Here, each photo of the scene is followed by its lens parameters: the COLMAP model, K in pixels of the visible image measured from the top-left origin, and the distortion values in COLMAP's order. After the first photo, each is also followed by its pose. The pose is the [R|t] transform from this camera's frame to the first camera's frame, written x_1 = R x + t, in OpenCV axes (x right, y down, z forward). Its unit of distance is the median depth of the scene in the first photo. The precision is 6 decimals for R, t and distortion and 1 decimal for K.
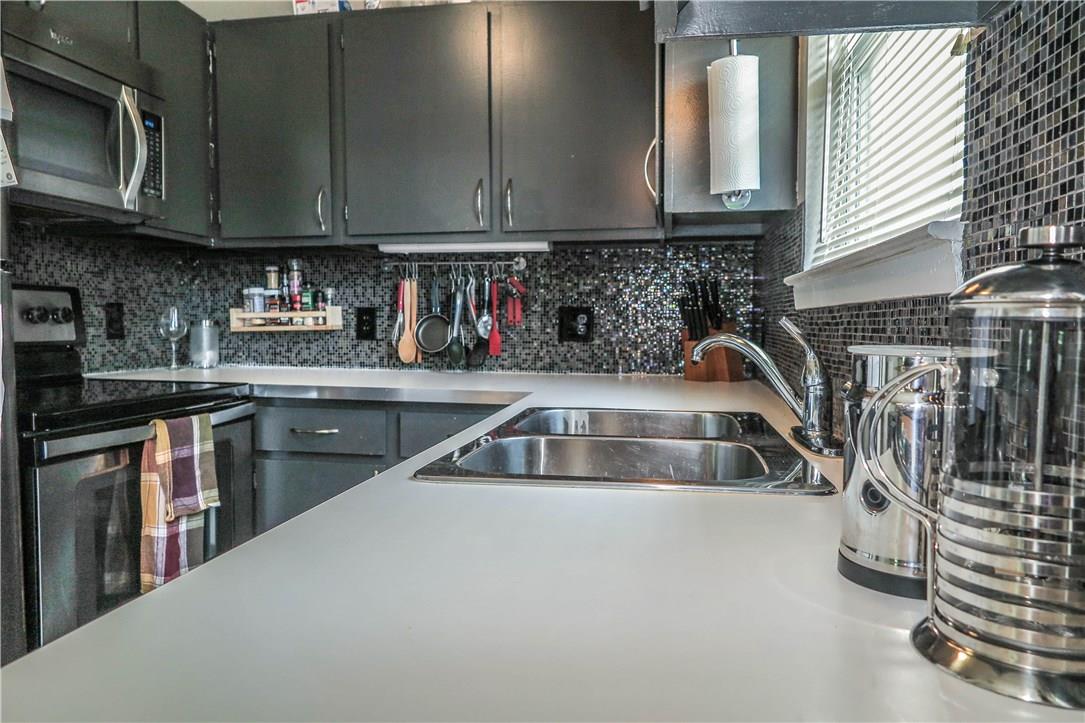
lens RADIAL K [[747.0, 0, 542.5], [0, 747.0, 361.5], [0, 0, 1]] dist [-0.000543, -0.001034]
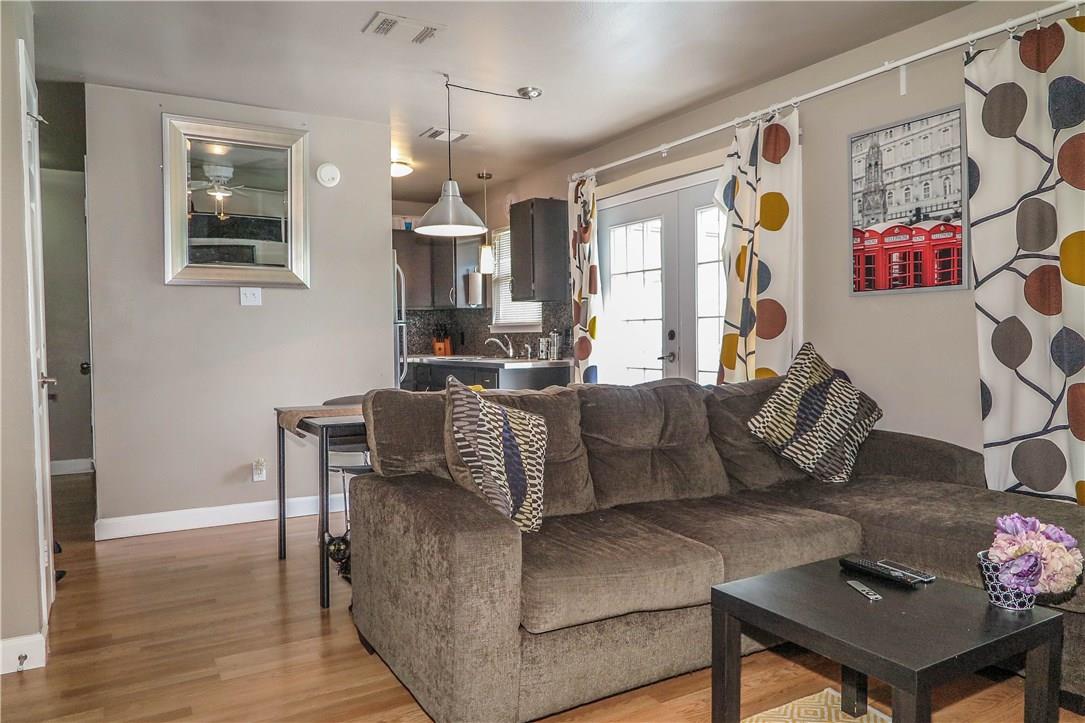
lens RADIAL K [[750.5, 0, 542.5], [0, 750.5, 361.5], [0, 0, 1]] dist [-0.007162, 0.000810]
pose [[0.767227, -0.033344, 0.640509, -1.291654], [0.045487, 0.998962, -0.002482, 0.068957], [-0.639761, 0.031040, 0.767947, -1.457392]]
